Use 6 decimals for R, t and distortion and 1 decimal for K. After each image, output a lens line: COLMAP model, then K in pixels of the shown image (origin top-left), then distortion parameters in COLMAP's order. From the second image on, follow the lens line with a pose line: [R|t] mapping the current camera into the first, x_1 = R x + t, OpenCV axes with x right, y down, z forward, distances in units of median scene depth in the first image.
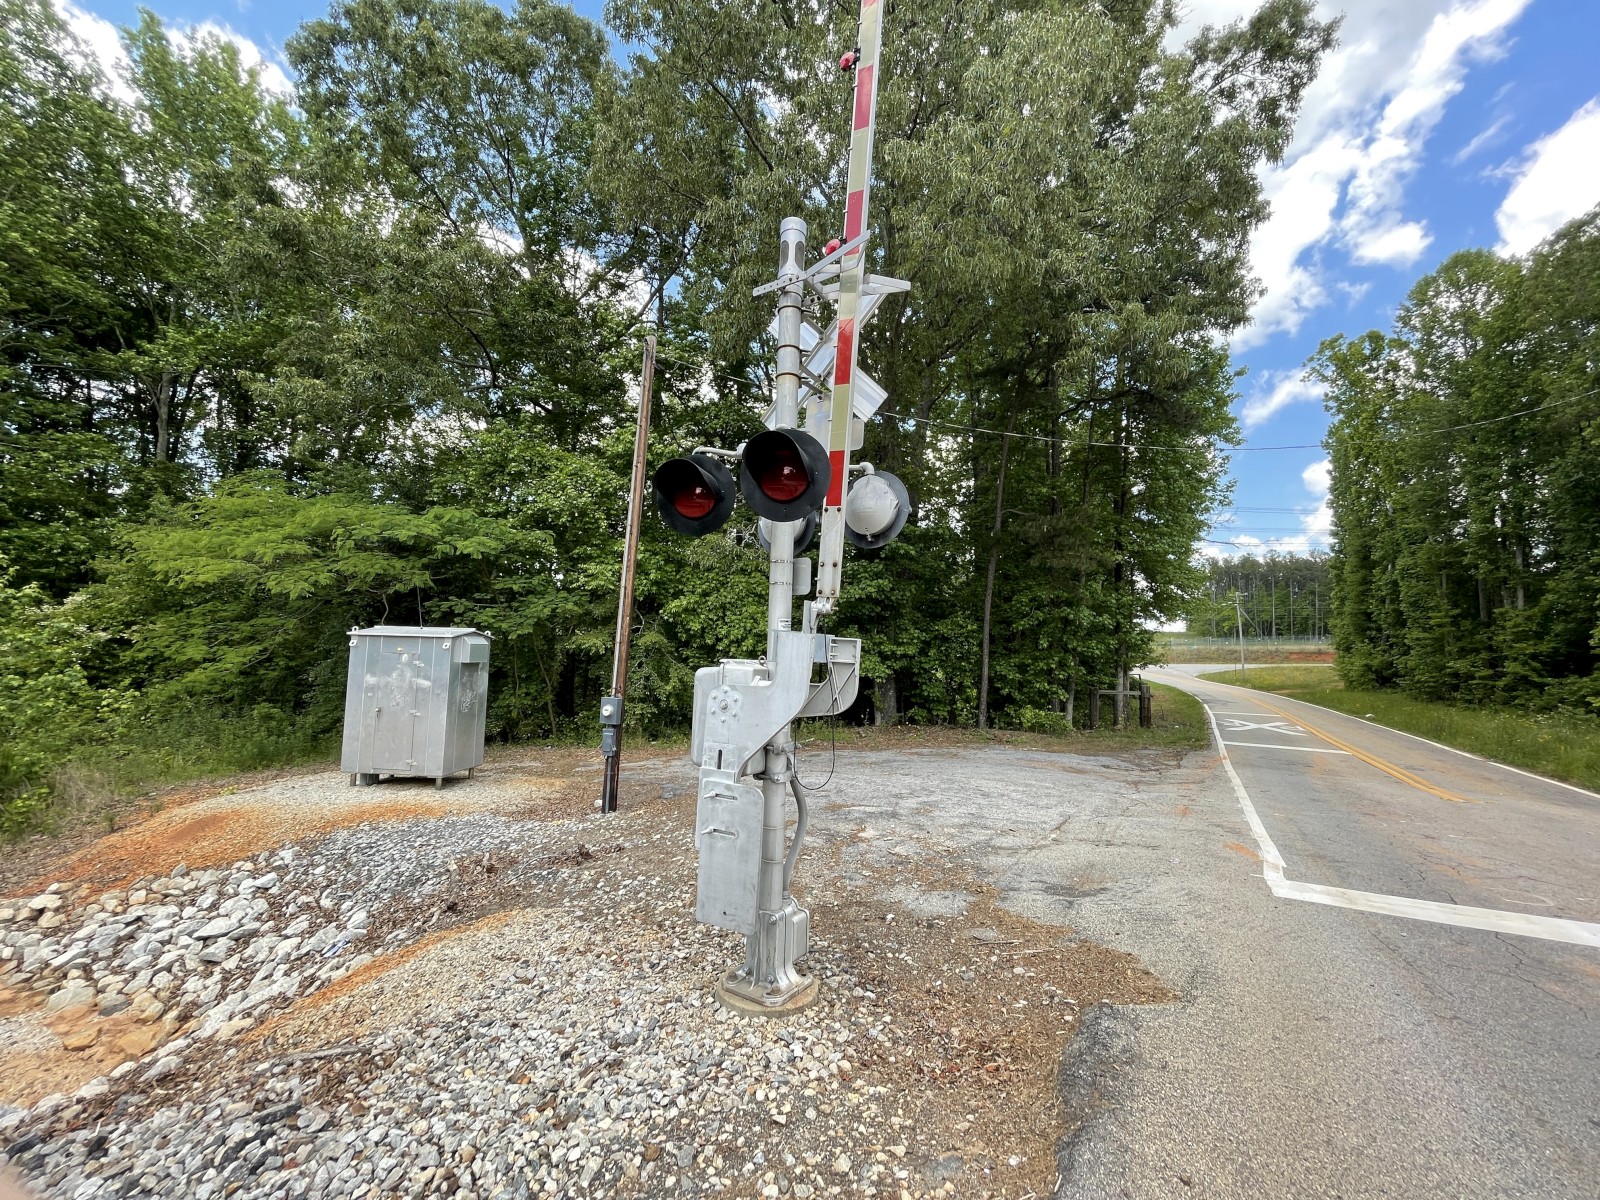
lens RADIAL K [[642.6, 0, 800.0], [0, 642.6, 600.0], [0, 0, 1]] dist [0.000019, -0.003764]
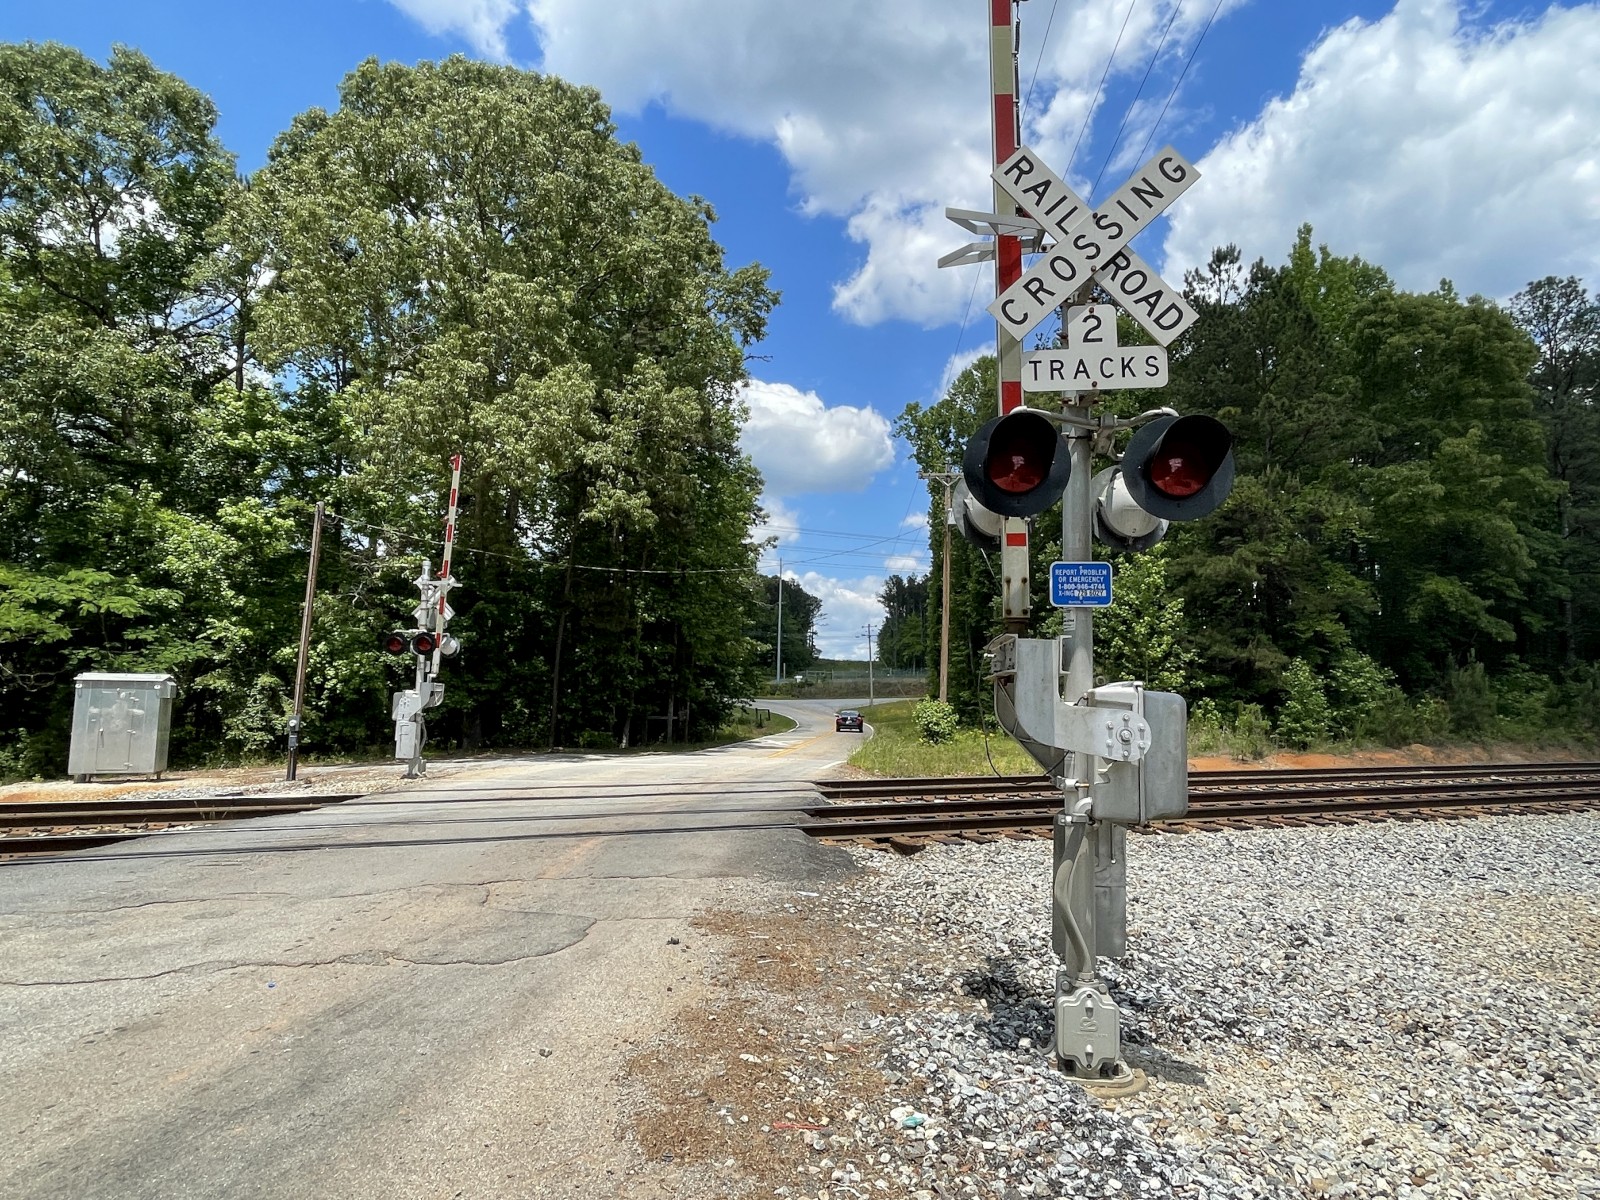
lens RADIAL K [[935.6, 0, 800.0], [0, 935.6, 600.0], [0, 0, 1]] dist [-0.012455, 0.000701]
pose [[0.904705, 0.029795, 0.424996, -0.094678], [-0.024016, 0.999532, -0.018949, -0.100664], [-0.425362, 0.006936, 0.904997, -1.281976]]
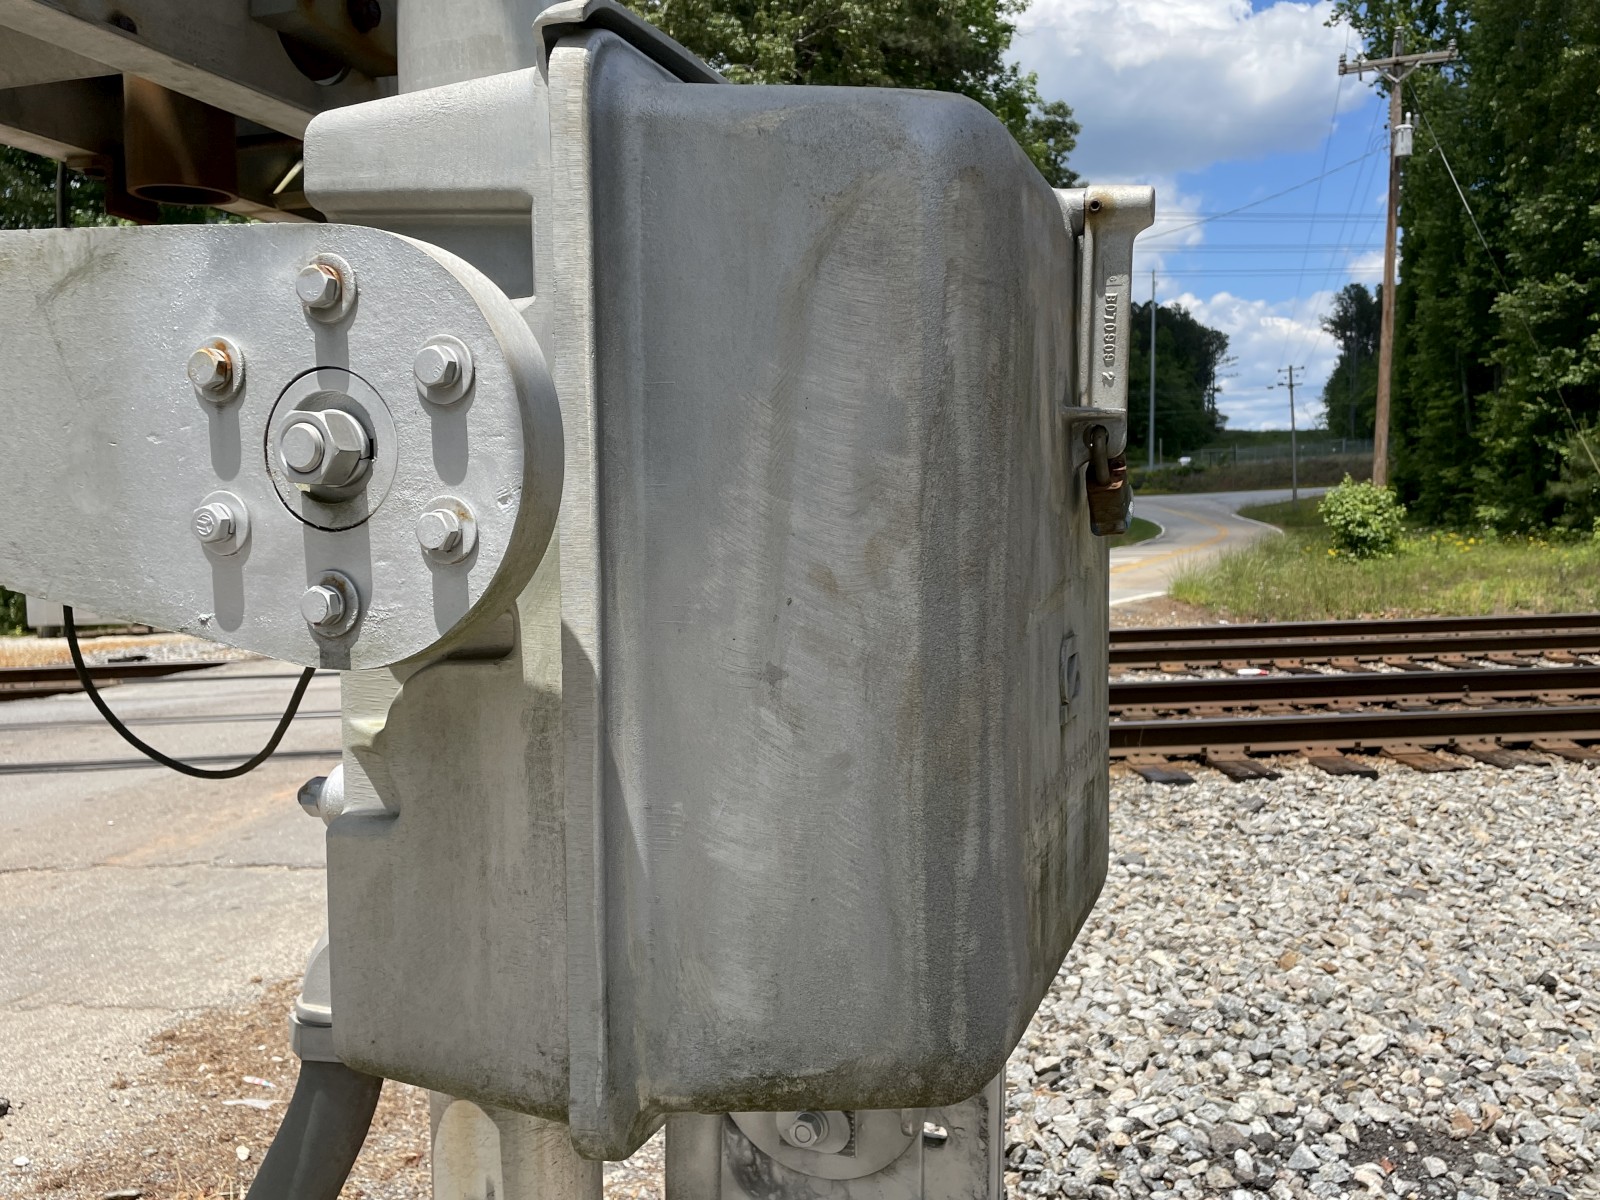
lens RADIAL K [[1379.2, 0, 800.0], [0, 1379.2, 600.0], [0, 0, 1]] dist [0.094055, -0.119496]
pose [[0.986130, -0.056302, 0.156136, 0.134681], [0.031705, 0.987285, 0.155769, -0.067603], [-0.162921, -0.148658, 0.975376, -1.110196]]
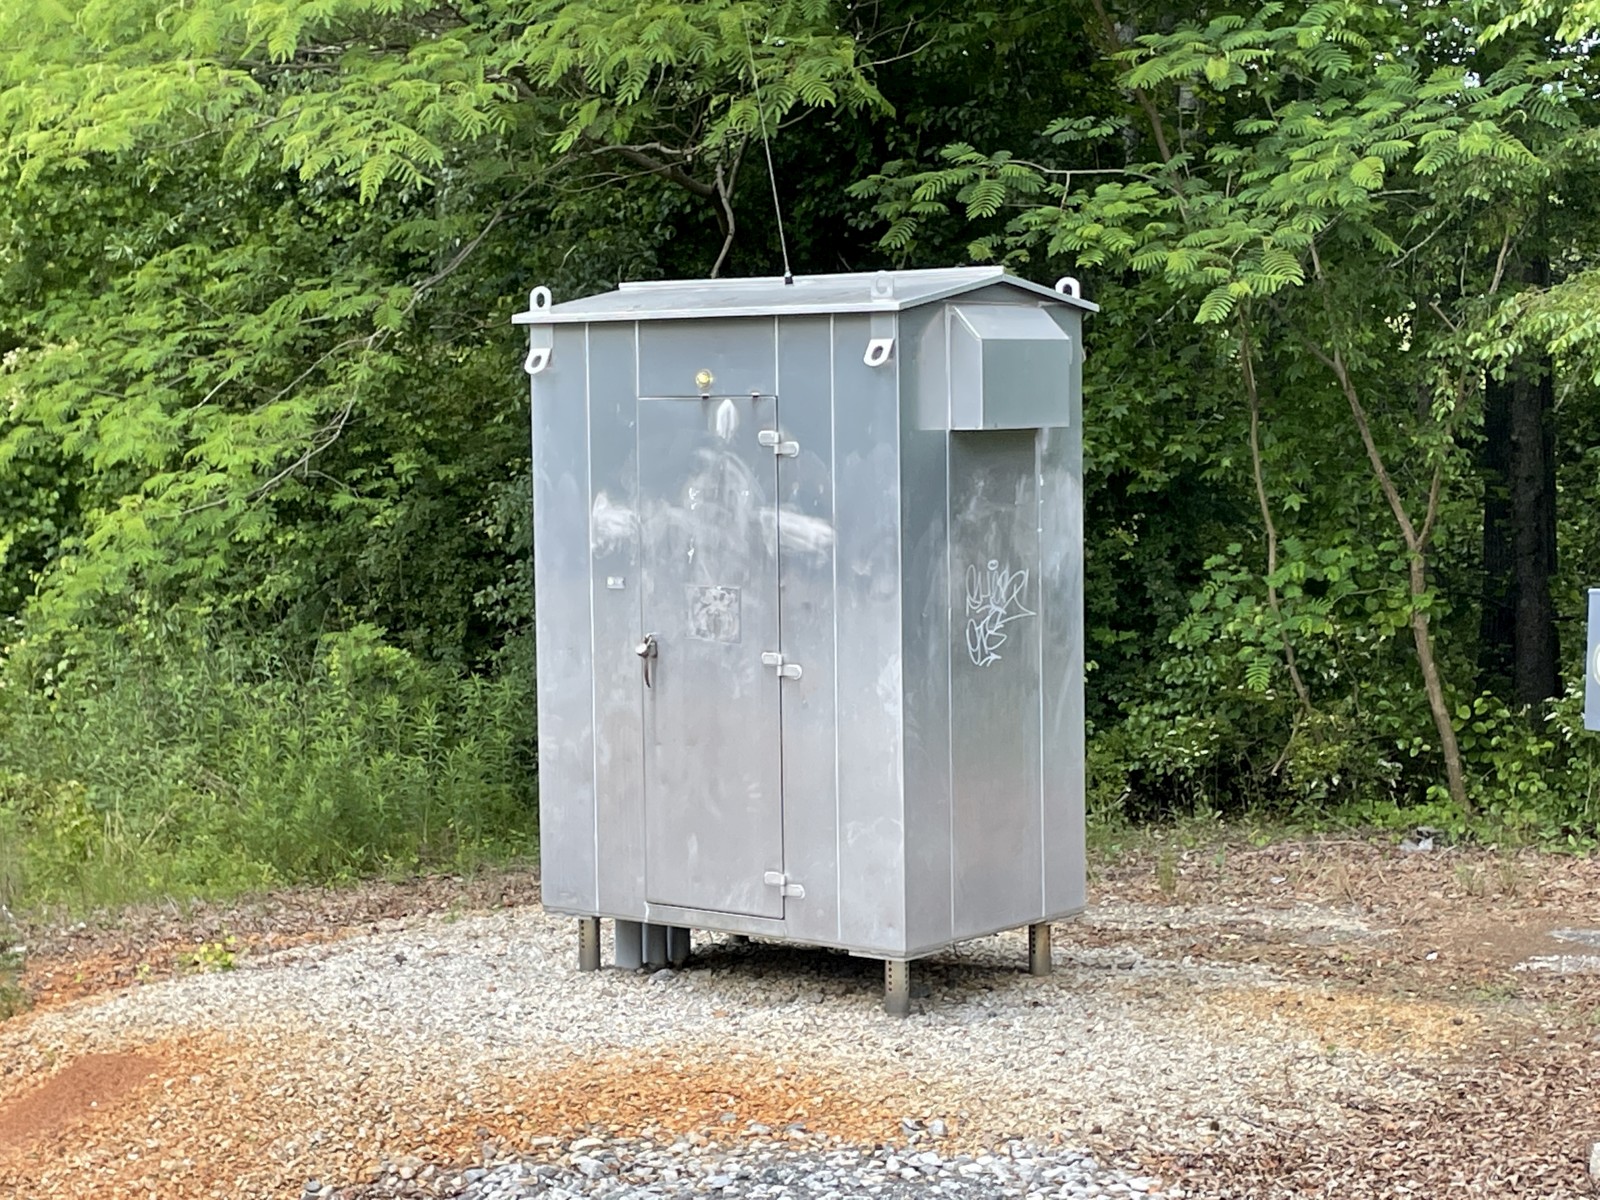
lens RADIAL K [[2994.7, 0, 800.0], [0, 2994.7, 600.0], [0, 0, 1]] dist [0.050863, 0.193818]
pose [[0.822839, -0.000281, -0.568275, -0.009446], [0.081670, 0.989677, 0.117765, 0.026656], [0.562376, -0.143313, 0.814368, 0.136445]]
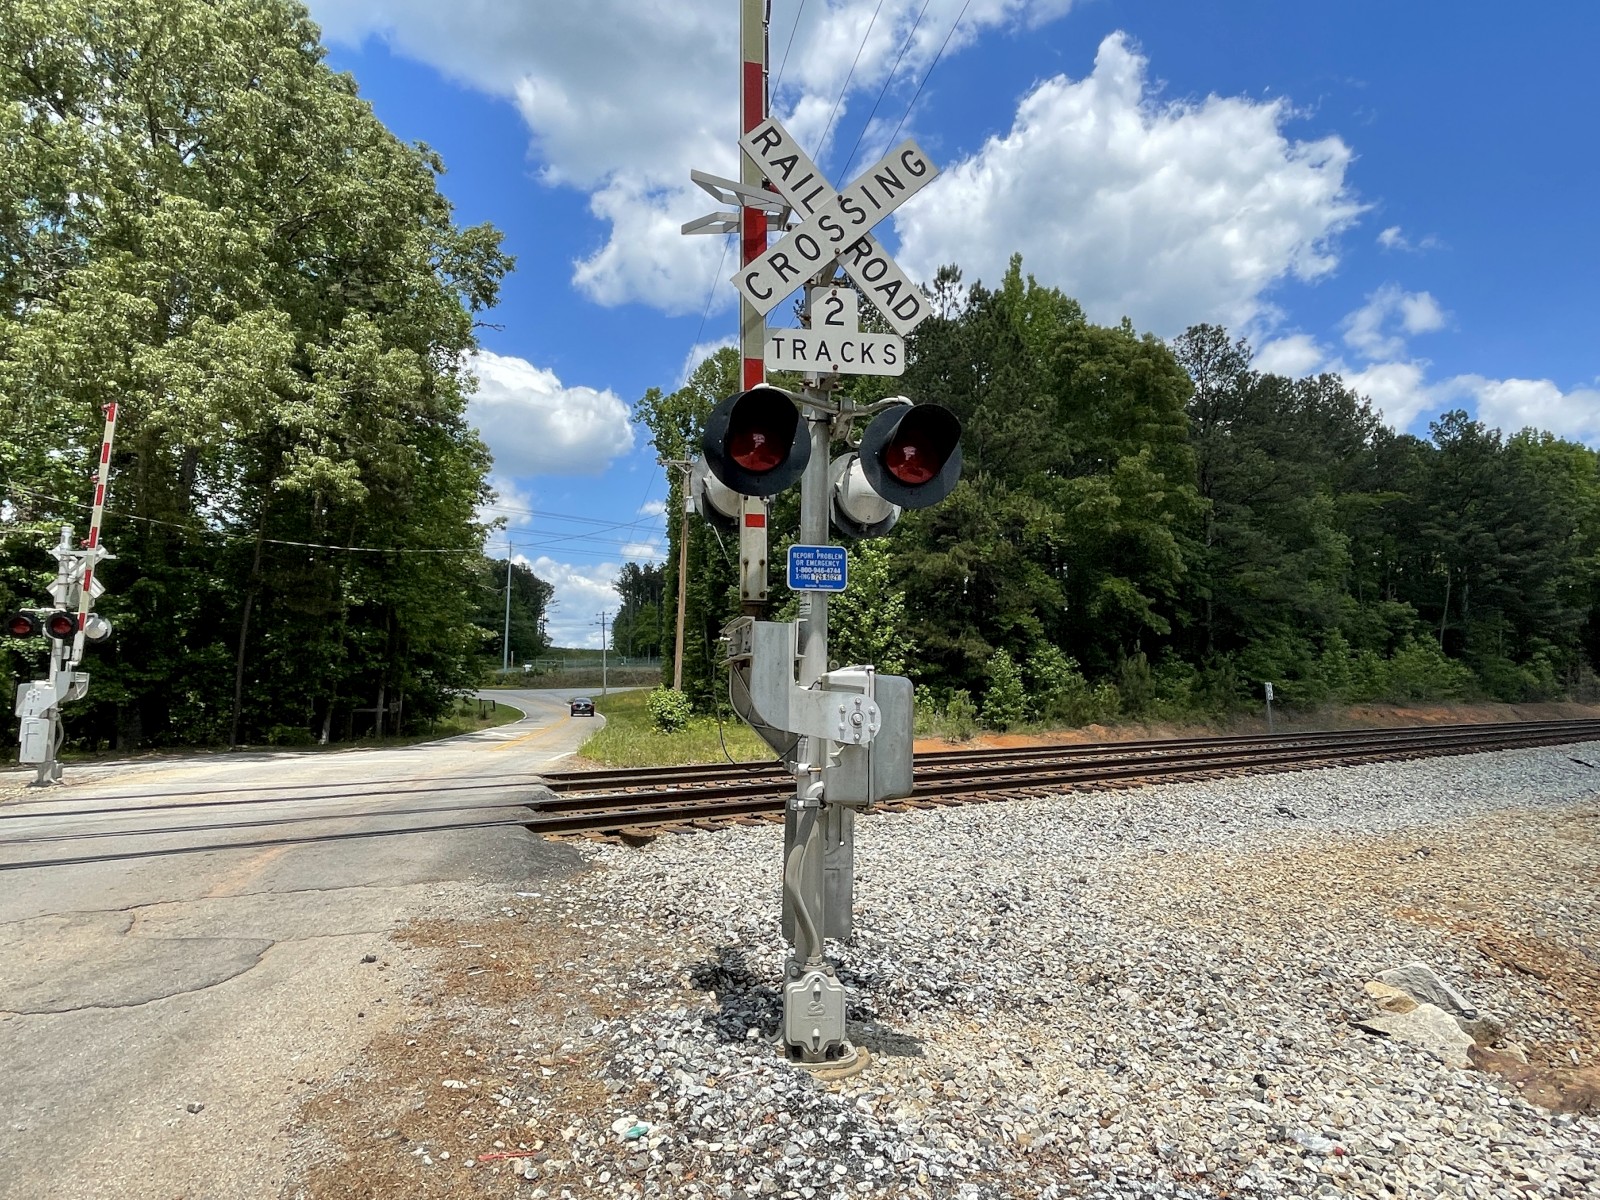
lens RADIAL K [[937.5, 0, 808.7], [0, 937.5, 599.6], [0, 0, 1]] dist [-0.011517, -0.001621]
pose [[0.745526, 0.040920, 0.665220, -0.086549], [-0.039879, 0.999064, -0.016763, -0.098266], [-0.665283, -0.014031, 0.746460, -1.270528]]
